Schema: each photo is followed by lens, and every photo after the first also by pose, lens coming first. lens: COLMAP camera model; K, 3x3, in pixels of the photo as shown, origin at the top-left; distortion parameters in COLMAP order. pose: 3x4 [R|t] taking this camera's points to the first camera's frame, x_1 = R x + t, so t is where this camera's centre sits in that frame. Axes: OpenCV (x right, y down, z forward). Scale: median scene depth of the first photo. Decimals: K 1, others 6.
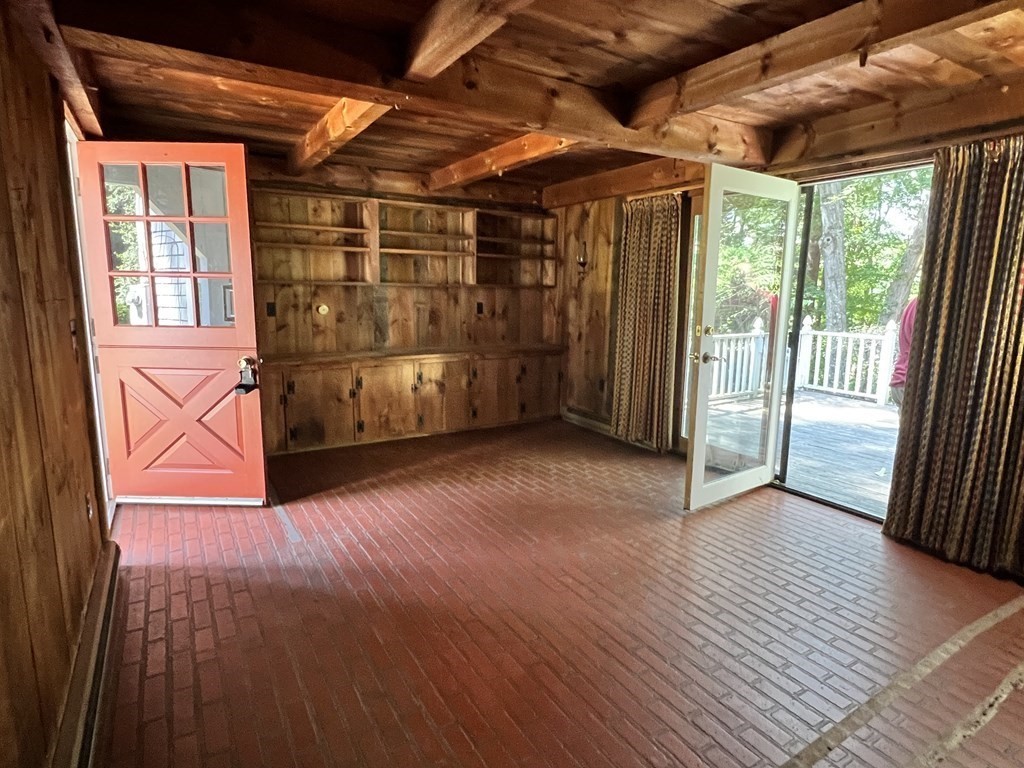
lens RADIAL K [[568.3, 0, 507.1], [0, 568.3, 383.0], [0, 0, 1]] dist [-0.002157, -0.000564]
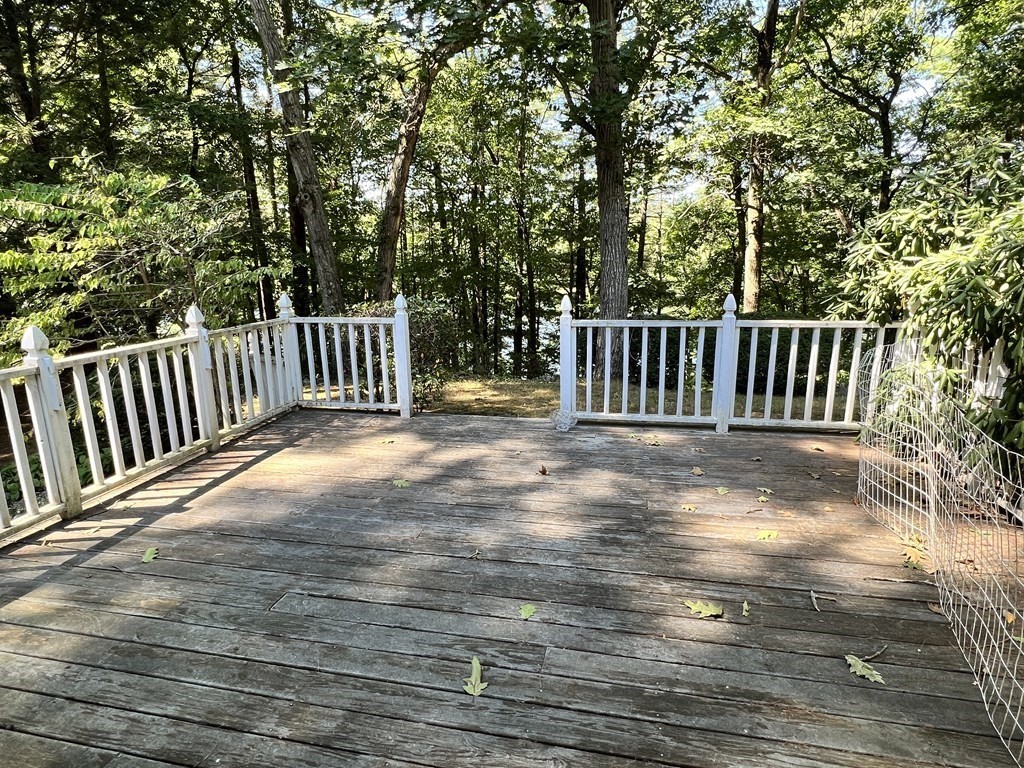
lens RADIAL K [[568.3, 0, 507.1], [0, 568.3, 383.0], [0, 0, 1]] dist [-0.002157, -0.000564]
pose [[0.684591, -0.181342, 0.706010, 0.163175], [0.146291, 0.983035, 0.110644, -0.037204], [-0.714097, 0.027537, 0.699505, 0.266237]]
